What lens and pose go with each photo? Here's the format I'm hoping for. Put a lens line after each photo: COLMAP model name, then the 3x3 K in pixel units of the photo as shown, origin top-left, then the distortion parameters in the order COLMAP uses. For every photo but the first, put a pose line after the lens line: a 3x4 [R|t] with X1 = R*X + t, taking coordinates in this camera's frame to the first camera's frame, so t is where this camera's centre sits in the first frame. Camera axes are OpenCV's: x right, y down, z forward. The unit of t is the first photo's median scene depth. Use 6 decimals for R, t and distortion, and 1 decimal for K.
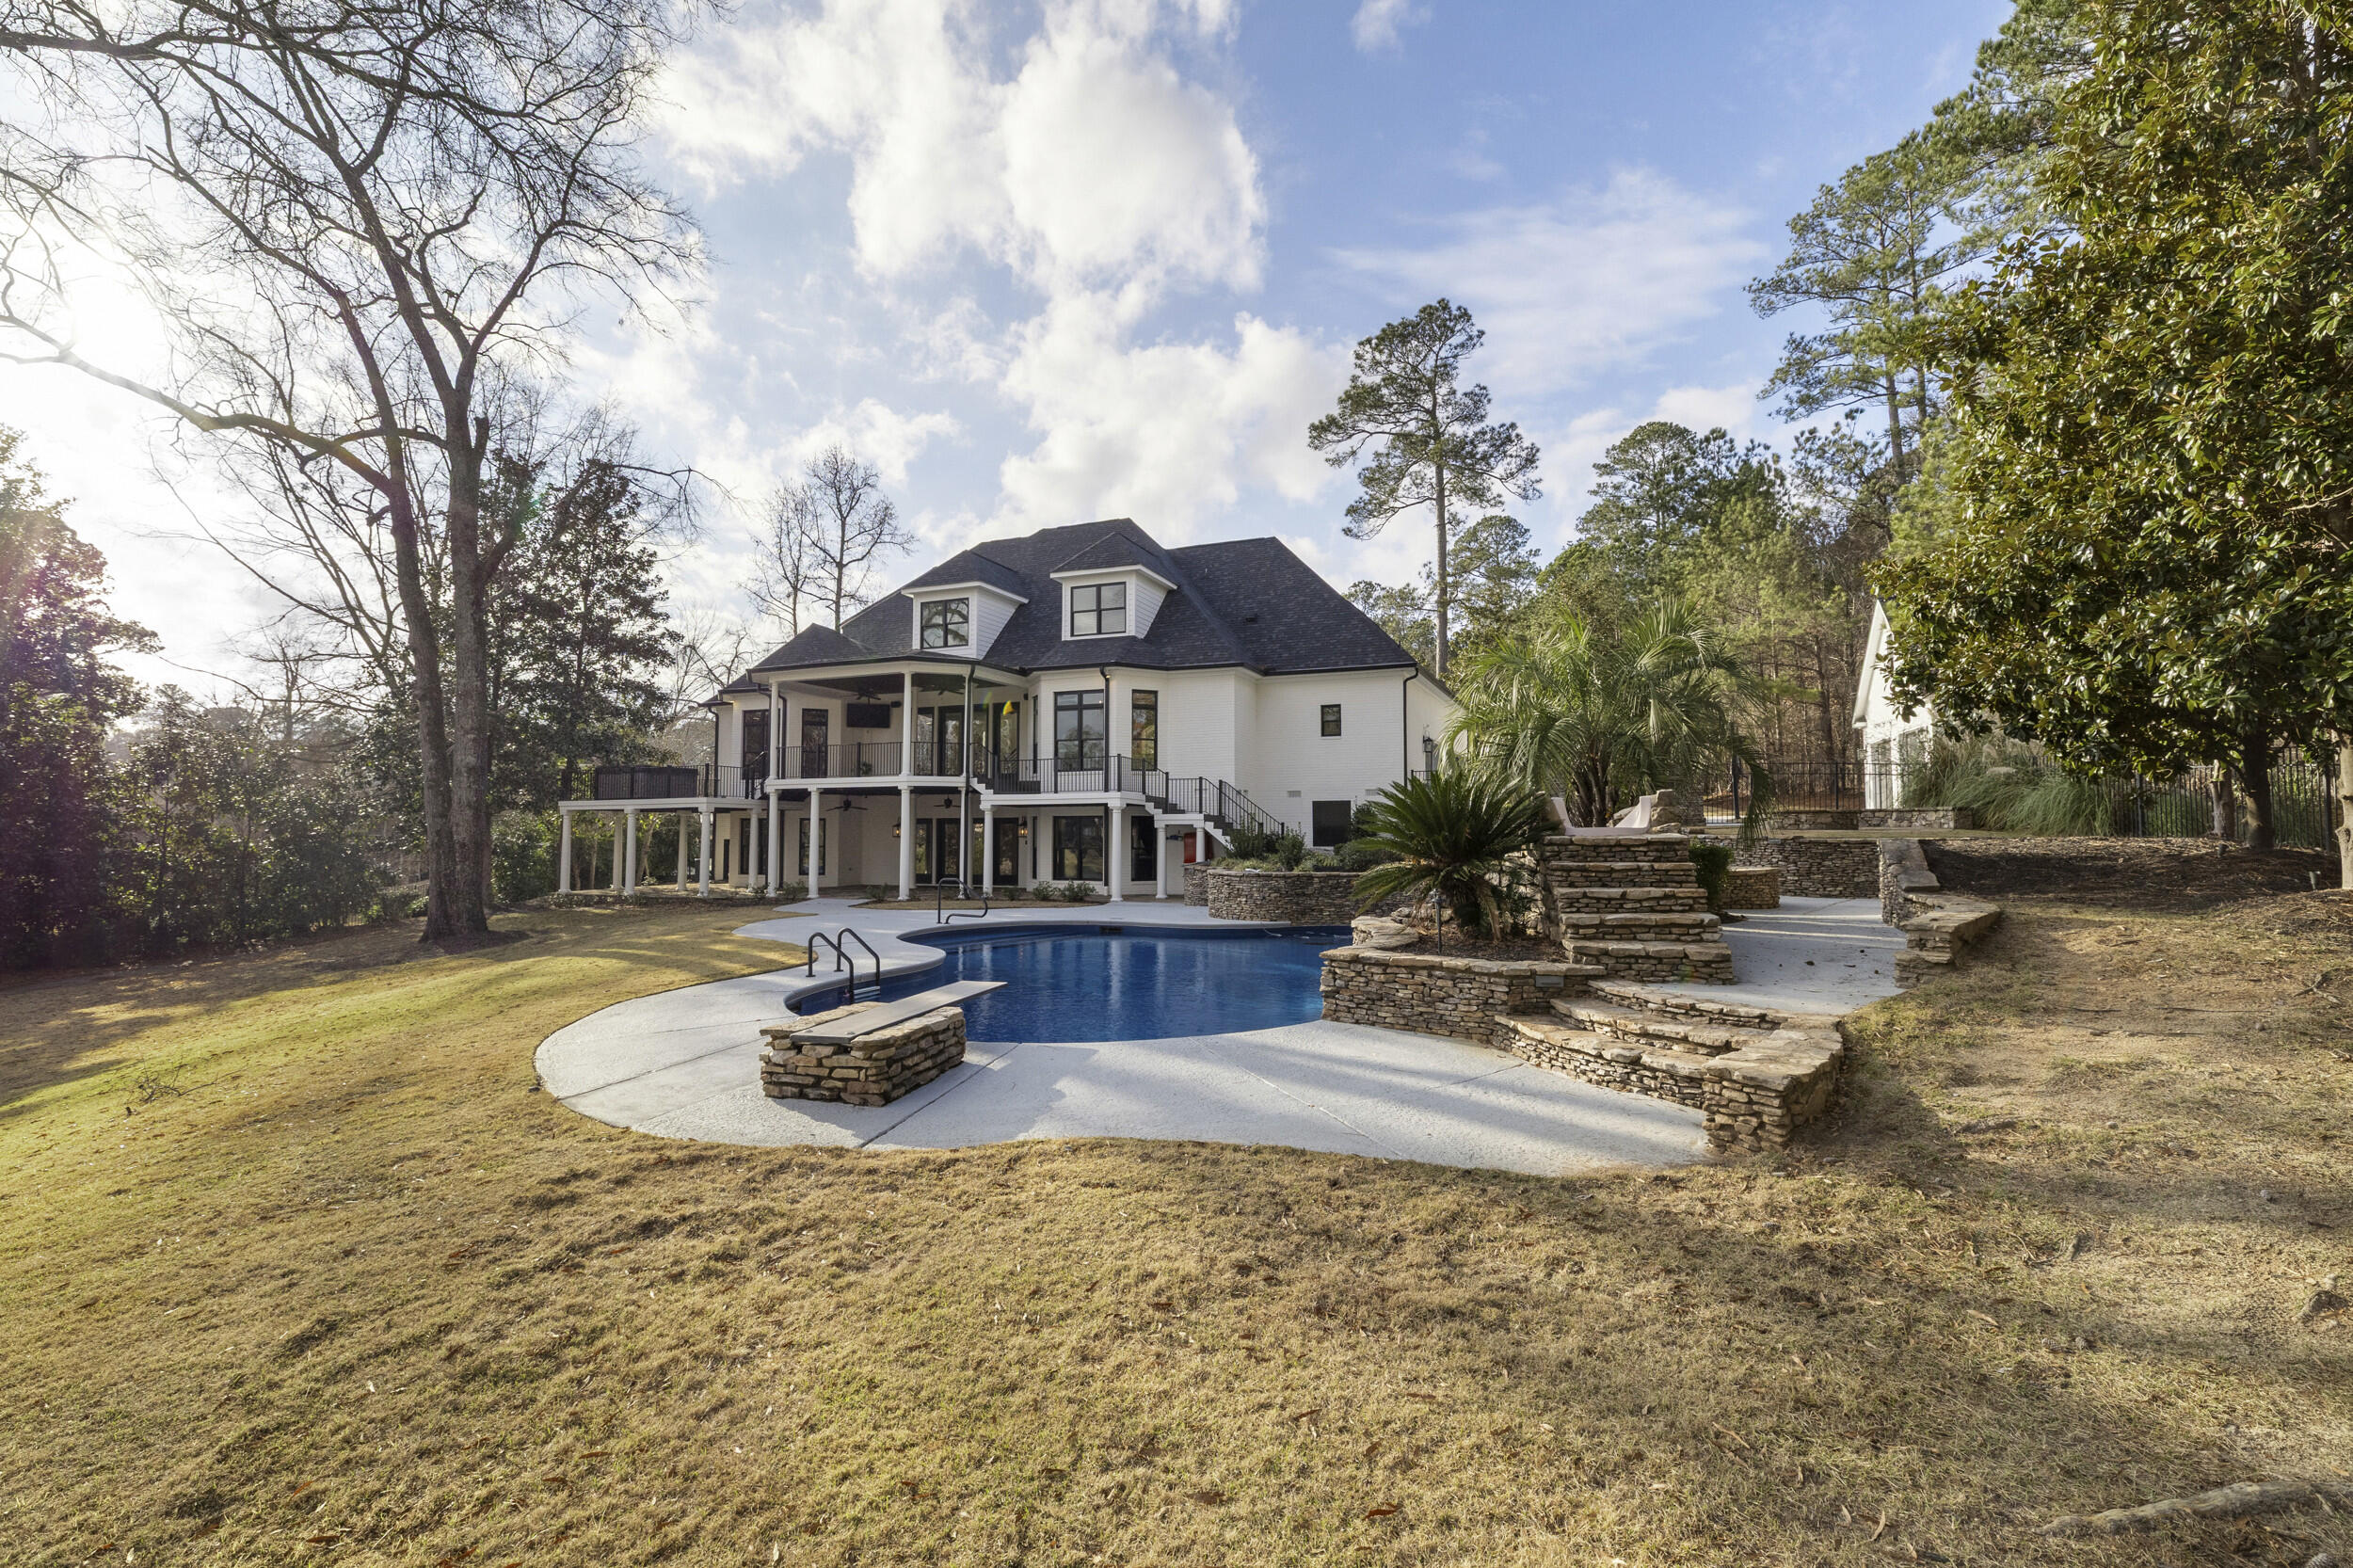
lens RADIAL K [[1063.4, 0, 1169.8], [0, 1063.4, 775.3], [0, 0, 1]] dist [-0.000134, -0.000020]
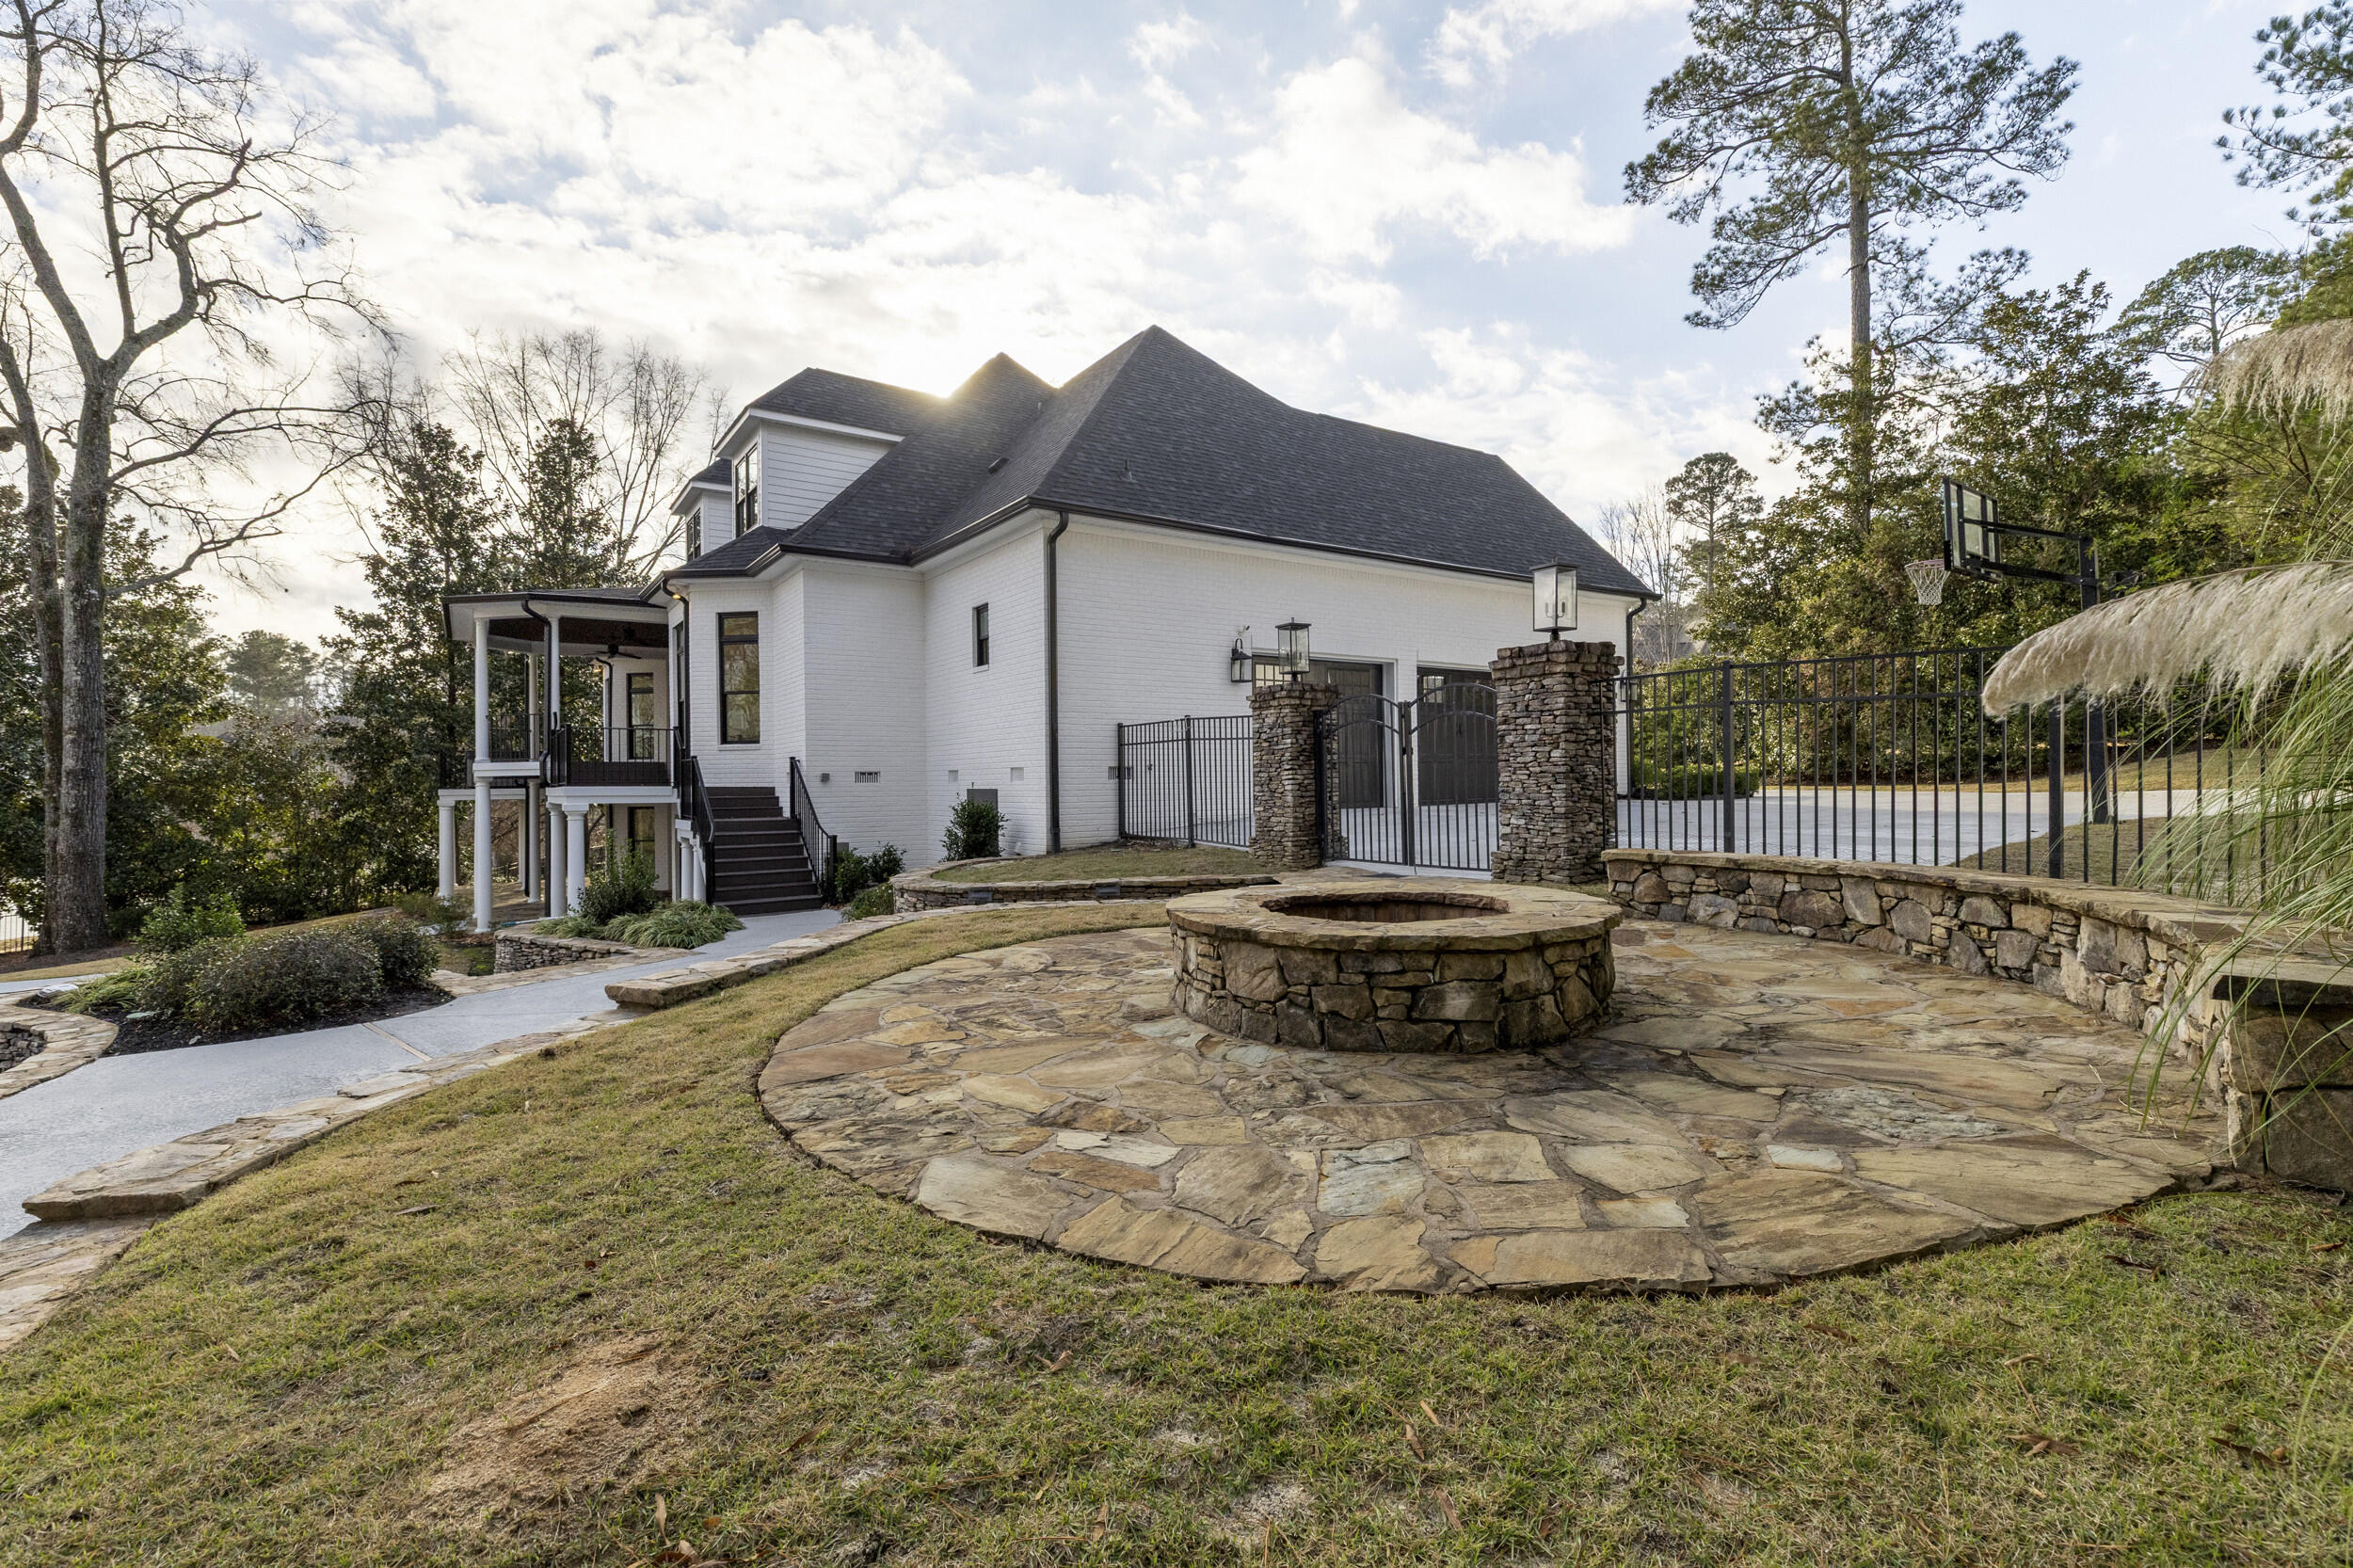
lens RADIAL K [[1063.4, 0, 1169.8], [0, 1063.4, 775.3], [0, 0, 1]] dist [-0.000134, -0.000020]
pose [[0.837069, -0.014011, -0.546918, 0.254987], [0.042592, 0.998307, 0.039613, 0.000355], [0.545437, -0.056454, 0.836248, 0.302669]]
